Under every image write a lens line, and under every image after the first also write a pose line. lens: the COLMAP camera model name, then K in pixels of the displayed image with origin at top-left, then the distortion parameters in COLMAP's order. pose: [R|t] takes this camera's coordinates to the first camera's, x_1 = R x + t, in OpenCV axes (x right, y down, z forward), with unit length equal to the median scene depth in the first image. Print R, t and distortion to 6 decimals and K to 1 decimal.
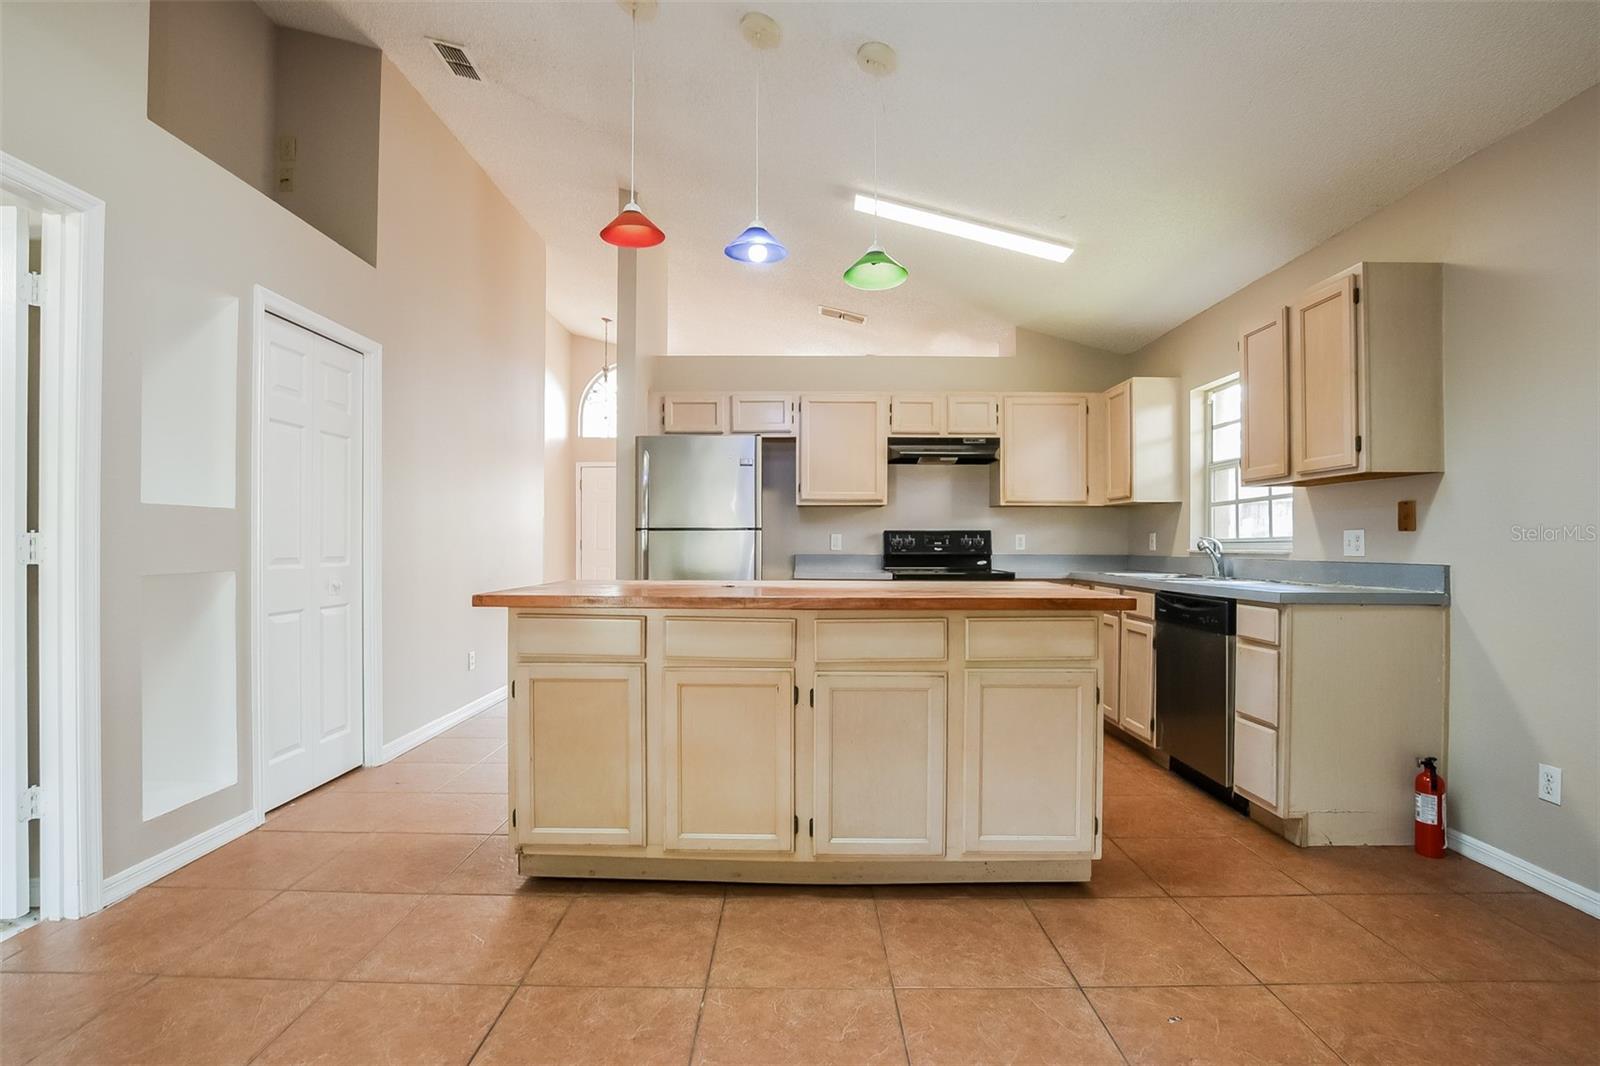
lens RADIAL K [[700.6, 0, 802.8], [0, 700.6, 547.7], [0, 0, 1]] dist [-0.020559, 0.000114]
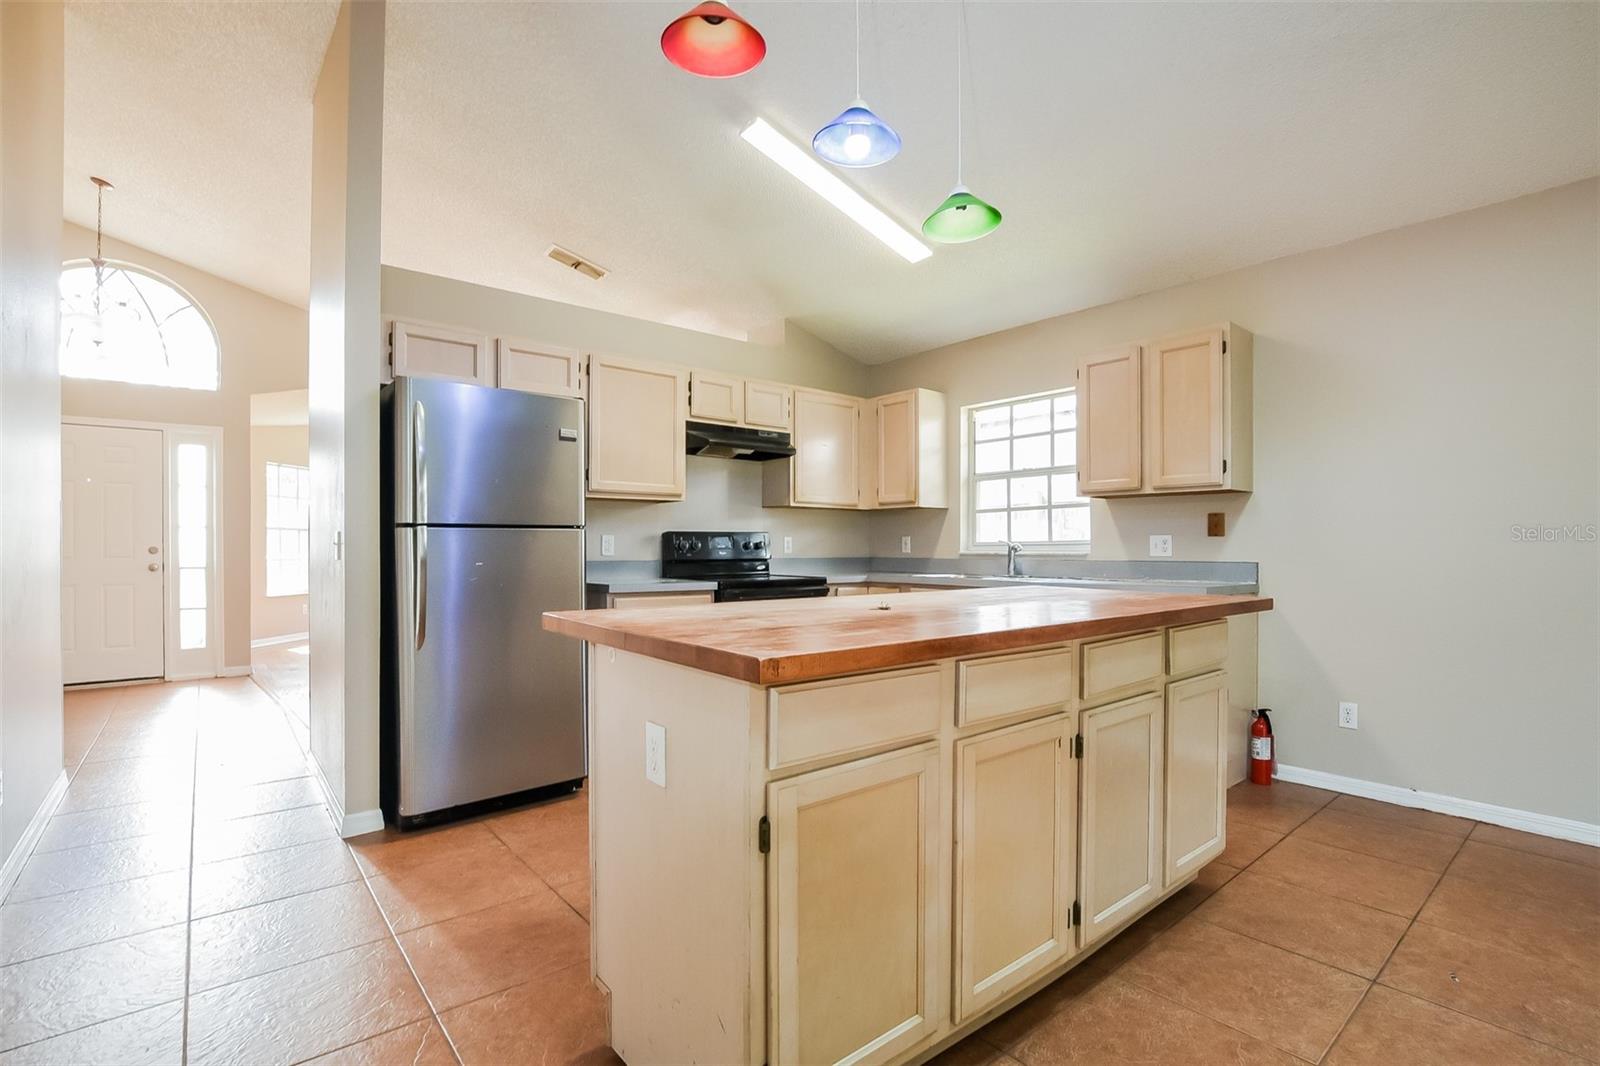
lens RADIAL K [[714.6, 0, 798.9], [0, 714.6, 549.5], [0, 0, 1]] dist [-0.022490, 0.000250]
pose [[0.783342, -0.005100, 0.621570, -0.338446], [0.005685, 0.999983, 0.001040, -0.003207], [-0.621565, 0.002719, 0.783358, 0.269840]]
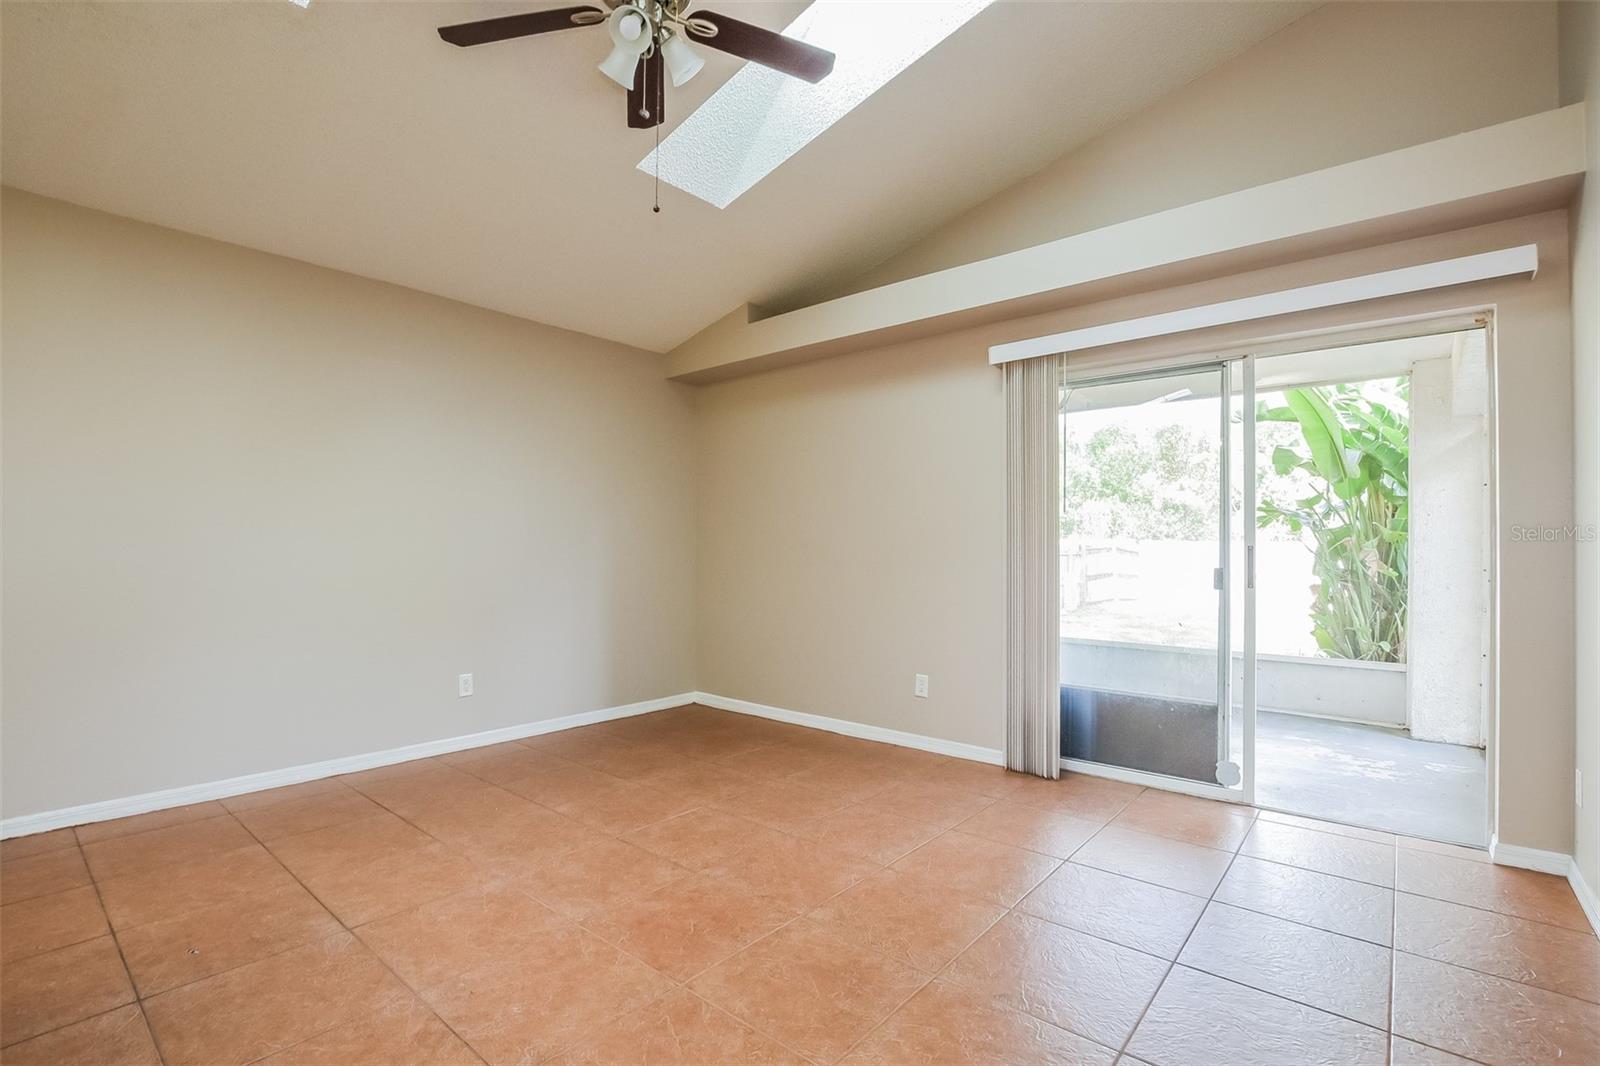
lens RADIAL K [[714.6, 0, 798.9], [0, 714.6, 549.5], [0, 0, 1]] dist [-0.022490, 0.000250]
pose [[-0.759282, -0.006189, 0.650732, -0.353769], [-0.006669, 0.999976, 0.001729, -0.004077], [-0.650728, -0.003027, -0.759305, 0.428075]]
